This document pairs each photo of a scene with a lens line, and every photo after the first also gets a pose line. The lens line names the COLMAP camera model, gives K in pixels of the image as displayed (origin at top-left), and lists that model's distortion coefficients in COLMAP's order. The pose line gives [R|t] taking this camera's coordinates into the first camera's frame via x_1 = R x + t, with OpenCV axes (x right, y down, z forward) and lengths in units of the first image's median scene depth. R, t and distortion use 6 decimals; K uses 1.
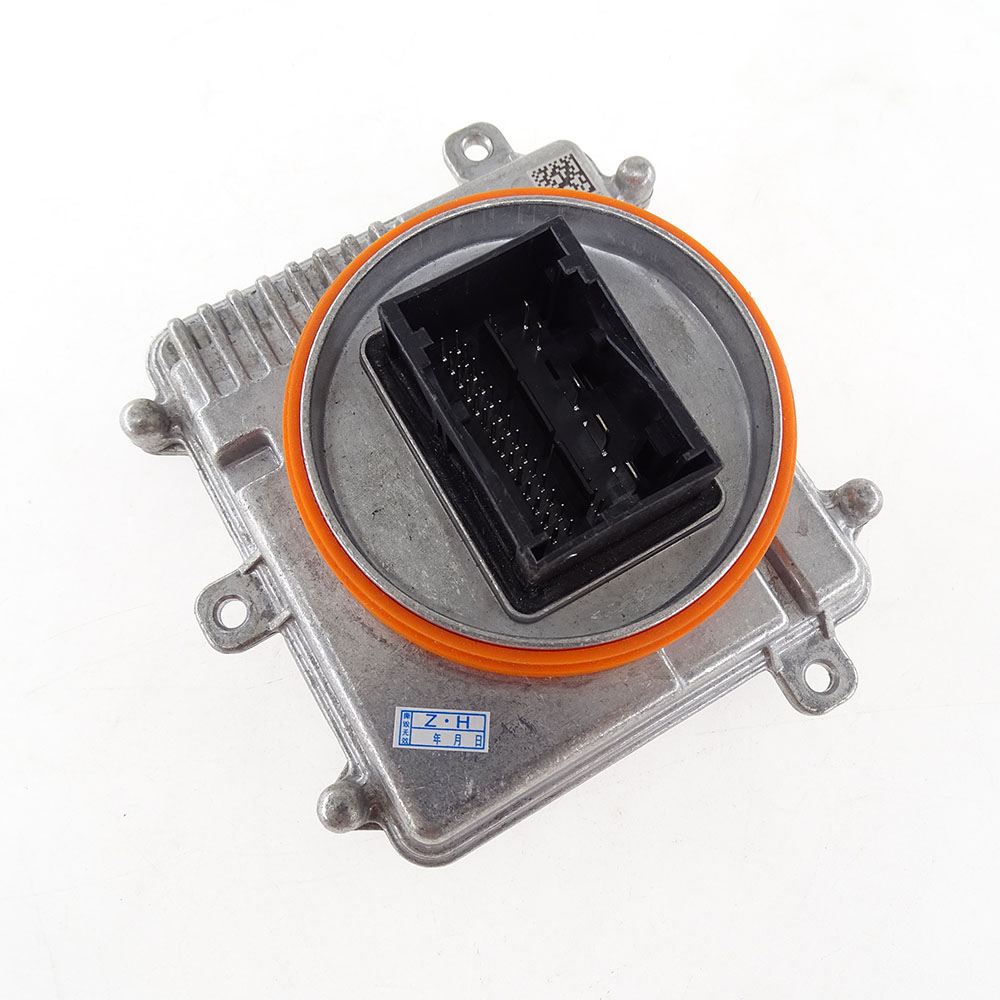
lens RADIAL K [[880.2, 0, 500.4], [0, 880.2, 499.3], [0, 0, 1]] dist [-0.001817, -0.002003]
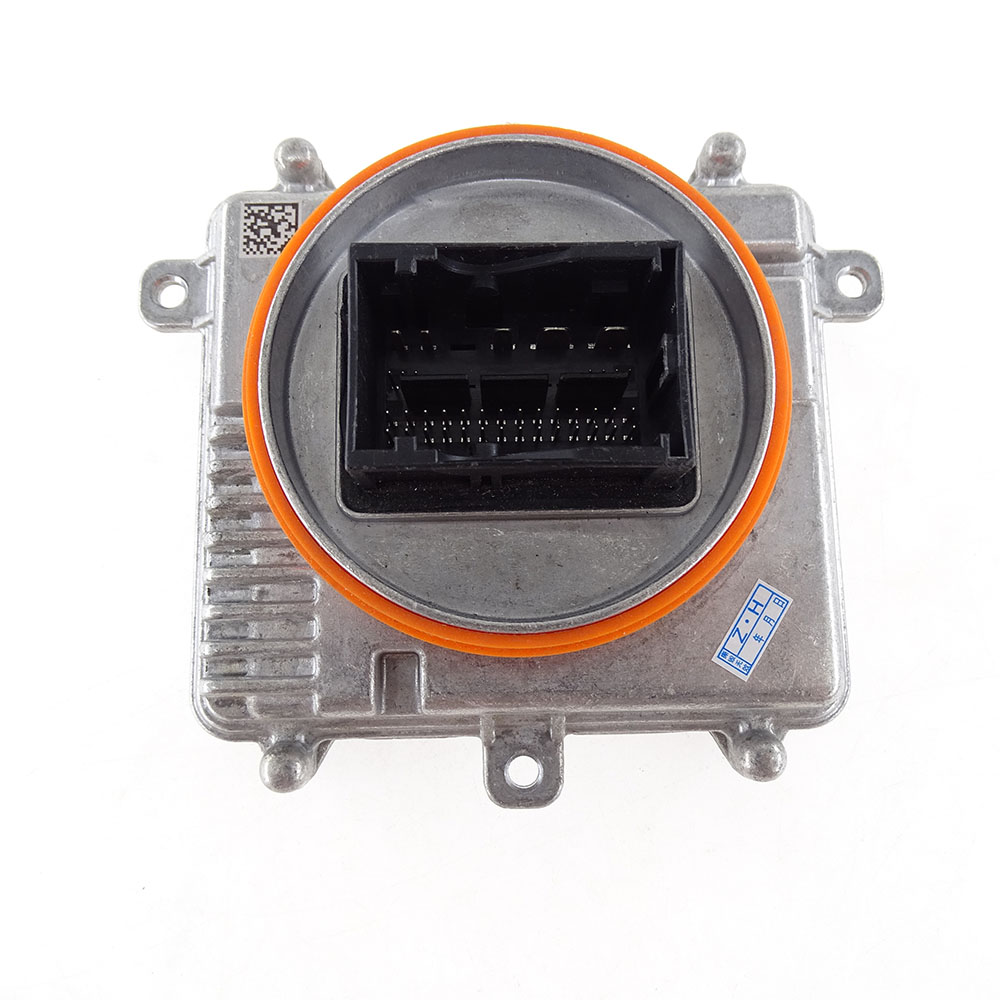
lens RADIAL K [[880.2, 0, 500.2], [0, 880.2, 500.7], [0, 0, 1]] dist [-0.001817, -0.002003]
pose [[0.485330, -0.868068, 0.104463, -0.160328], [0.848553, 0.496445, 0.183030, -0.204324], [-0.210743, -0.000188, 0.977542, 0.083476]]
